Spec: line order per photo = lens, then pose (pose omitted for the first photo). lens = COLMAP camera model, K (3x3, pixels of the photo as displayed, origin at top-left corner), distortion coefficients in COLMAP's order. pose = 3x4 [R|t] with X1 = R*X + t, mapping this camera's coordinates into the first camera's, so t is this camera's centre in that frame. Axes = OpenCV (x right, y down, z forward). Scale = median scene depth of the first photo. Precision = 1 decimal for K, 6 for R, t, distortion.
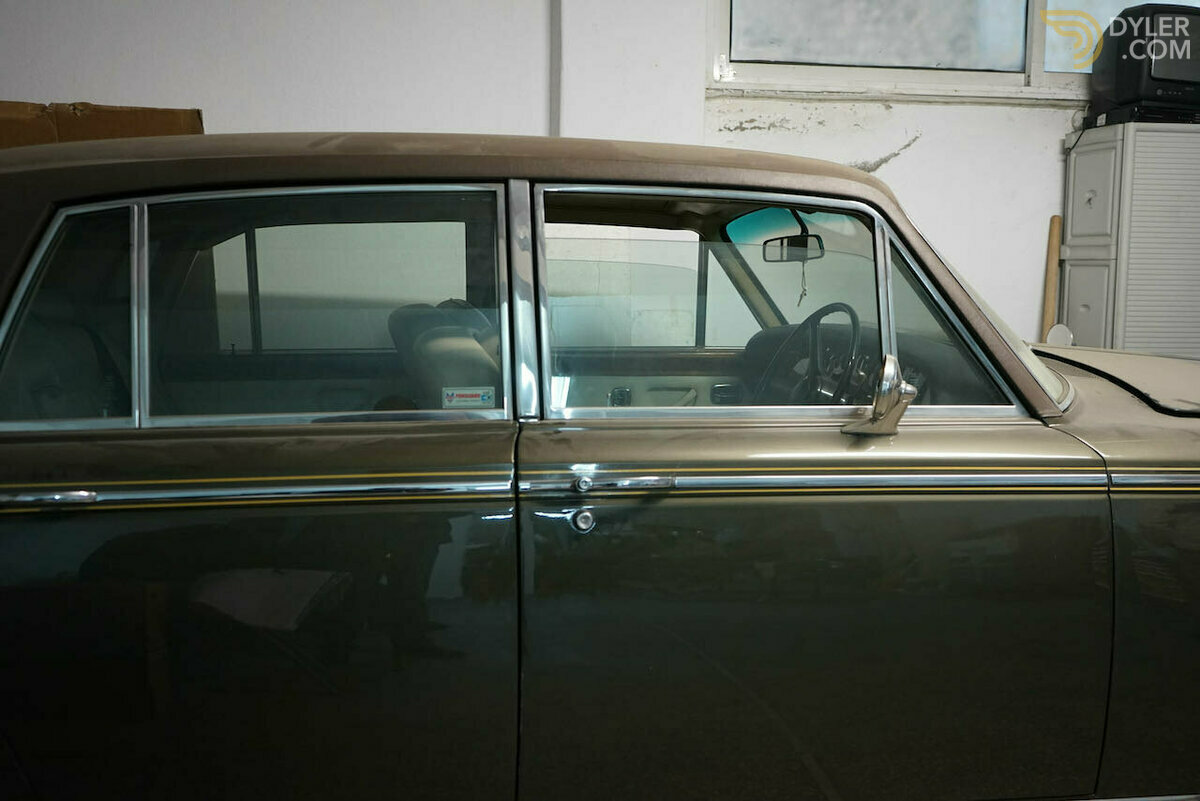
lens RADIAL K [[1261.2, 0, 595.2], [0, 1261.2, 407.3], [0, 0, 1]] dist [-0.018847, 0.000000]
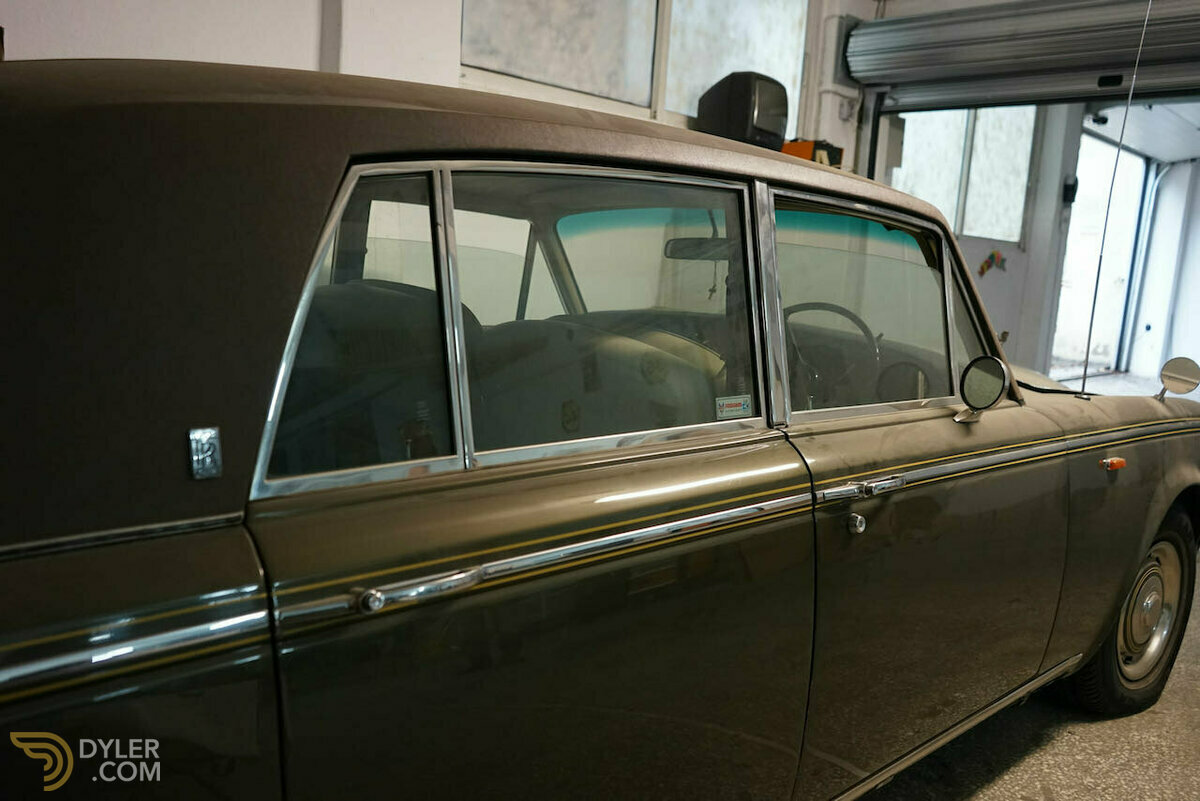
lens RADIAL K [[967.2, 0, 601.9], [0, 967.2, 402.5], [0, 0, 1]] dist [-0.006943, 0.004810]
pose [[0.818182, -0.039680, 0.573588, -0.289882], [0.007544, 0.998271, 0.058298, -0.026385], [-0.574910, -0.043372, 0.817067, 0.219932]]
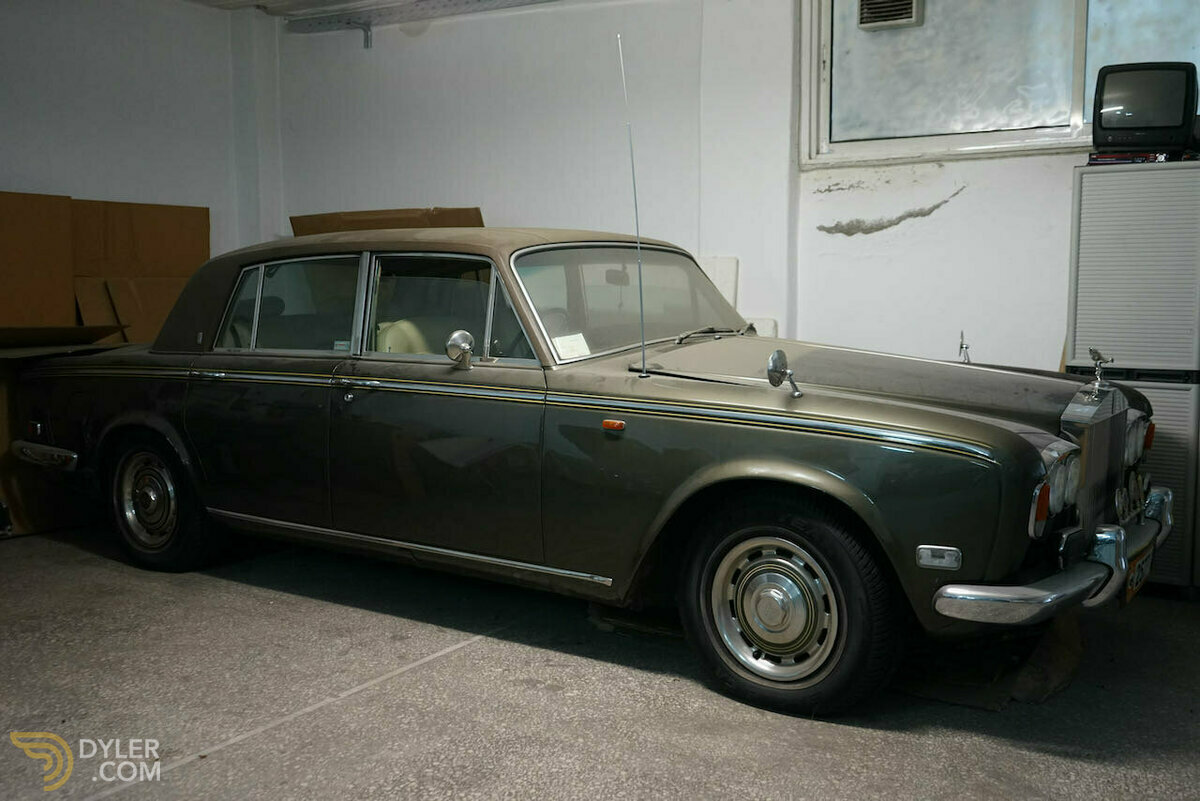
lens RADIAL K [[1227.5, 0, 603.3], [0, 1227.5, 396.6], [0, 0, 1]] dist [0.007184, 0.000000]
pose [[0.718100, 0.055169, -0.693750, 0.888877], [-0.072930, 0.997330, 0.003821, 0.020628], [0.692108, 0.047851, 0.720206, -0.147287]]
